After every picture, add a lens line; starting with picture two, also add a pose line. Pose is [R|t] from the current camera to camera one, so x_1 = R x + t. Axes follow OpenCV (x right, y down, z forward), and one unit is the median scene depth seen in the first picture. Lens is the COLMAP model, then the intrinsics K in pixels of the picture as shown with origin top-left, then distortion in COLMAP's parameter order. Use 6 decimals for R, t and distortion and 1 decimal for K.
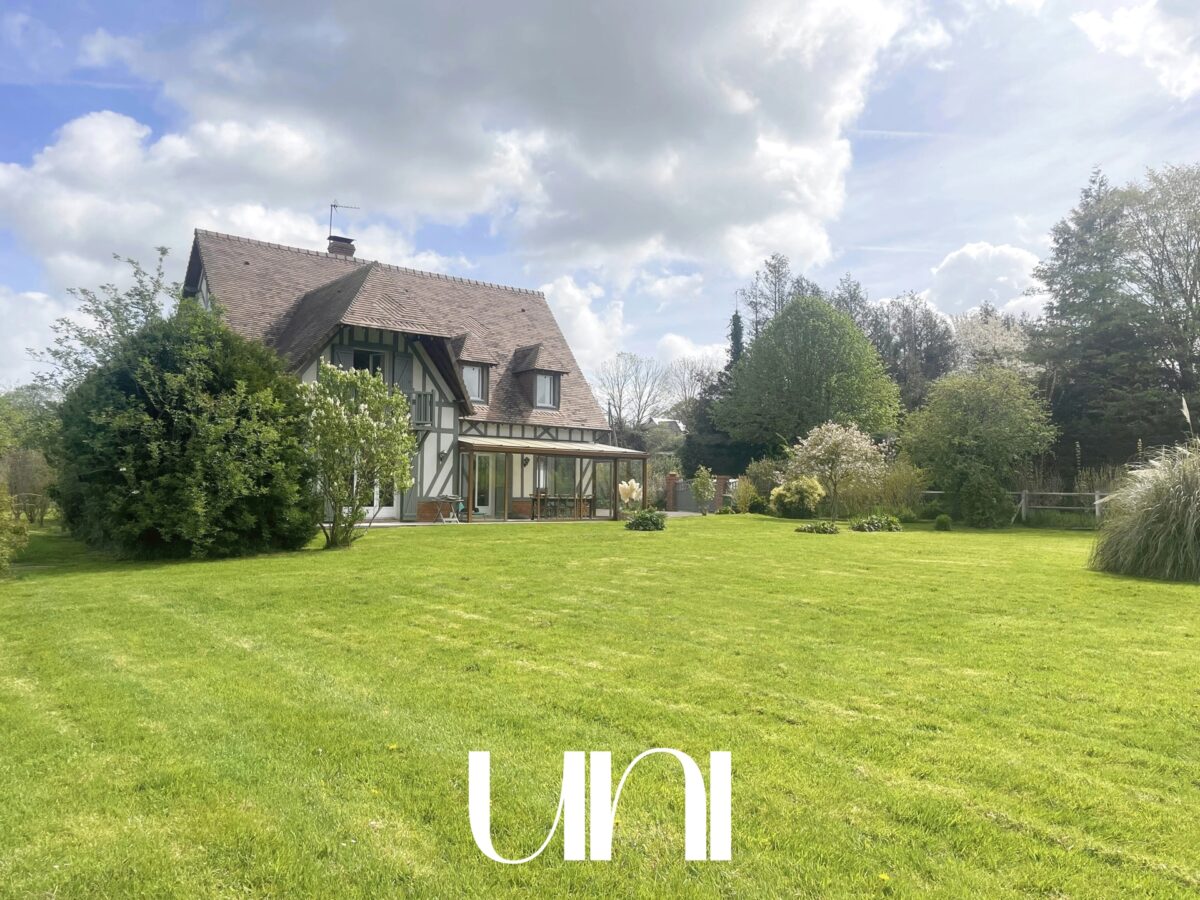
lens RADIAL K [[901.1, 0, 609.4], [0, 901.1, 445.7], [0, 0, 1]] dist [0.080712, -0.098555]
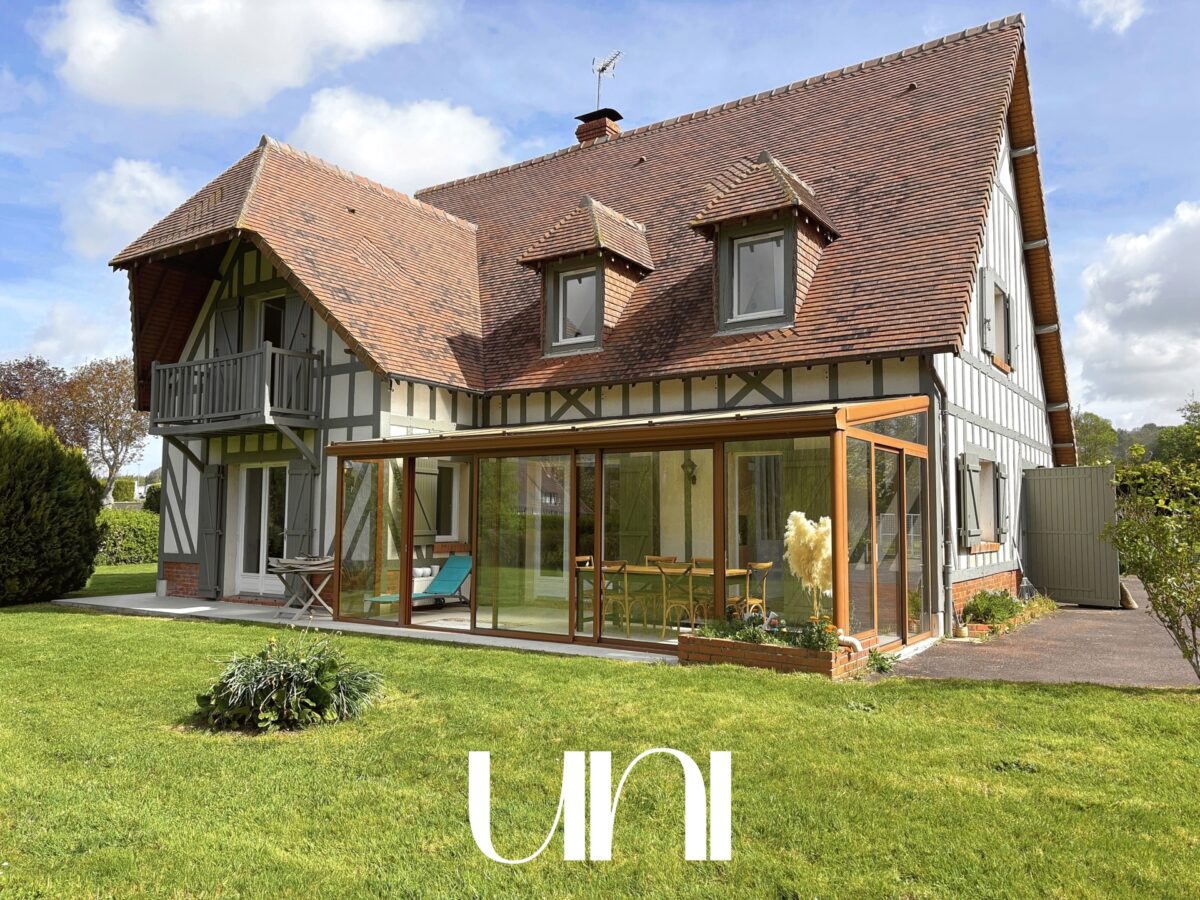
lens RADIAL K [[900.6, 0, 603.7], [0, 900.6, 459.8], [0, 0, 1]] dist [0.035925, -0.033712]
pose [[0.287206, -0.071844, -0.955171, 0.269292], [0.054554, 0.996792, -0.058571, 0.033821], [0.956314, -0.035287, 0.290204, 0.858042]]
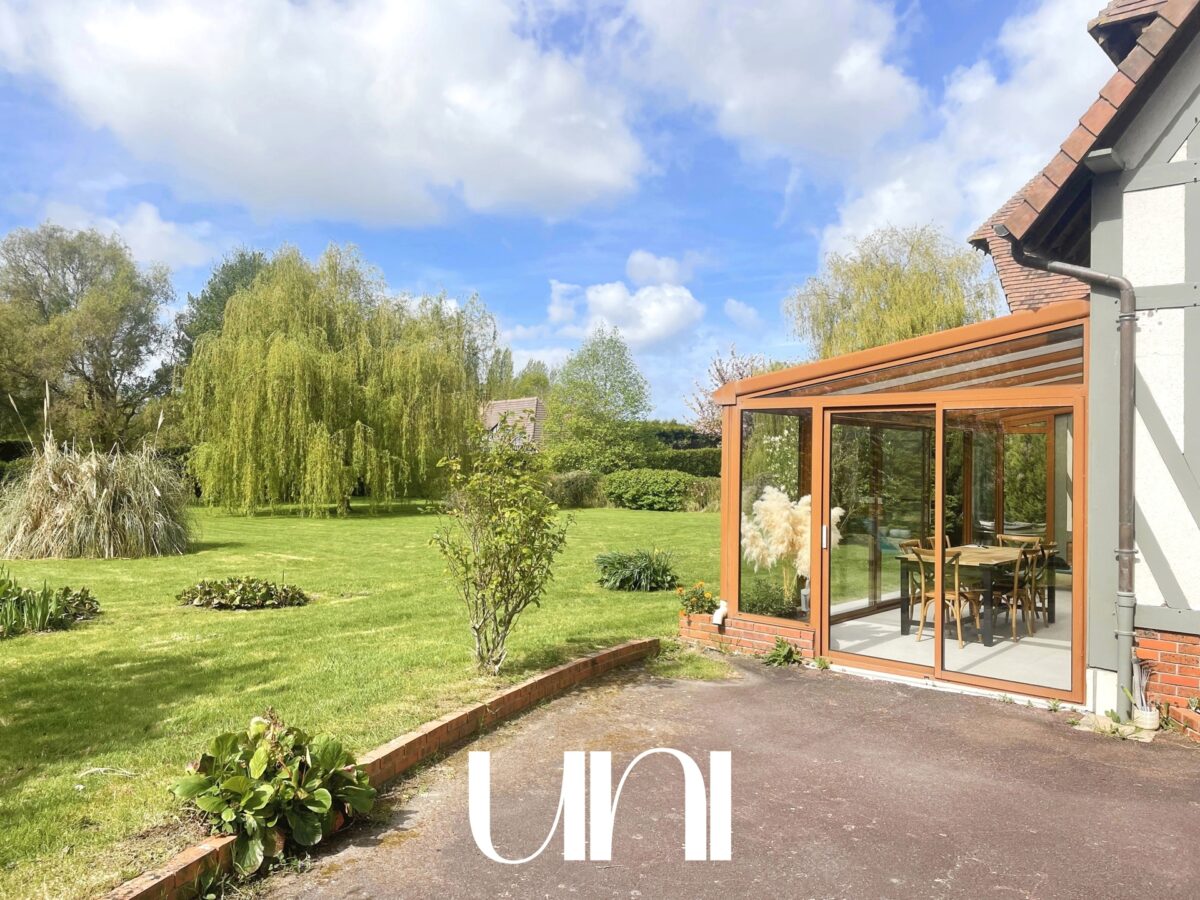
lens RADIAL K [[901.1, 0, 598.8], [0, 901.1, 441.4], [0, 0, 1]] dist [0.080712, -0.098555]
pose [[-0.983272, -0.022625, -0.180735, 0.123981], [-0.008410, 0.996837, -0.079030, 0.044953], [0.181951, -0.076188, -0.980352, 1.246044]]
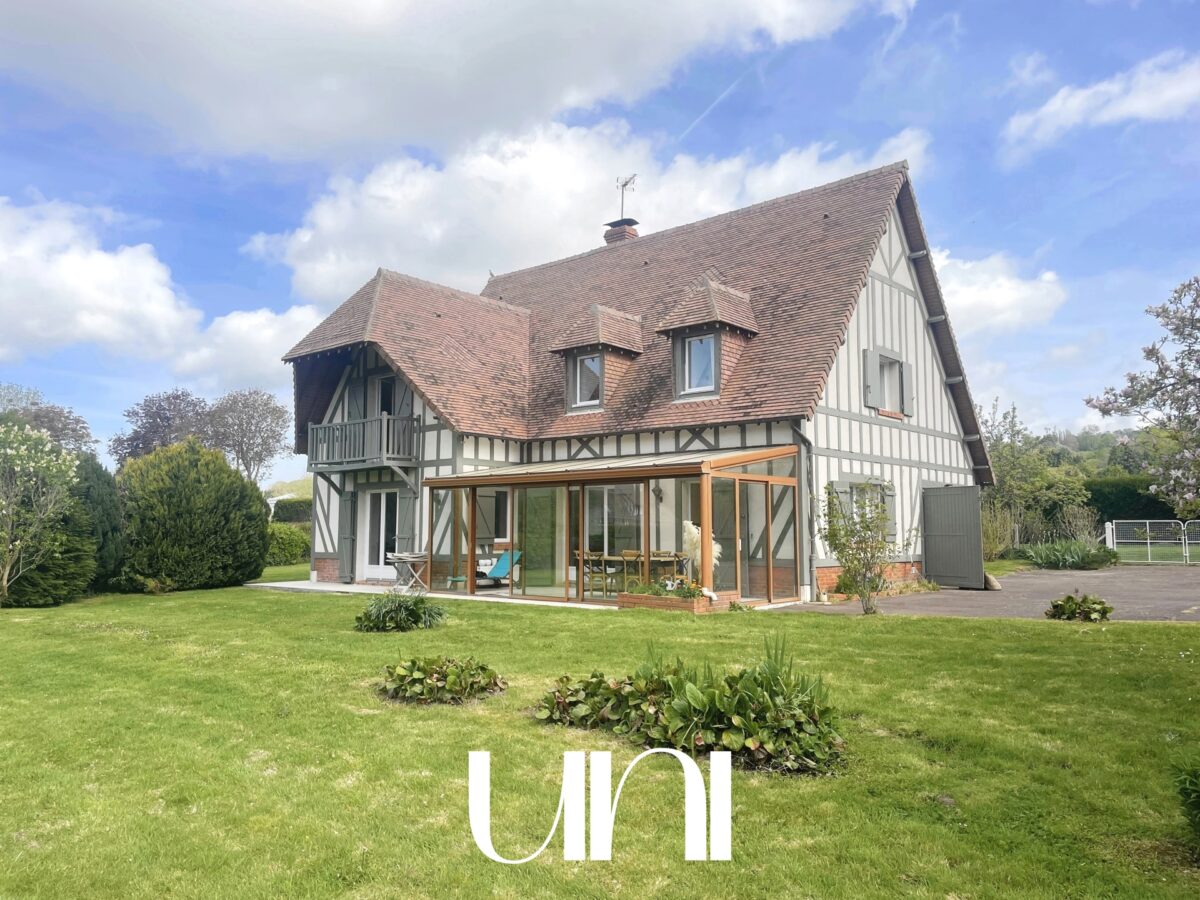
lens RADIAL K [[901.1, 0, 596.2], [0, 901.1, 452.0], [0, 0, 1]] dist [0.080712, -0.098555]
pose [[0.172643, -0.093294, -0.980556, 0.476311], [0.061326, 0.994591, -0.083832, 0.037572], [0.983073, -0.045660, 0.177431, 0.865086]]
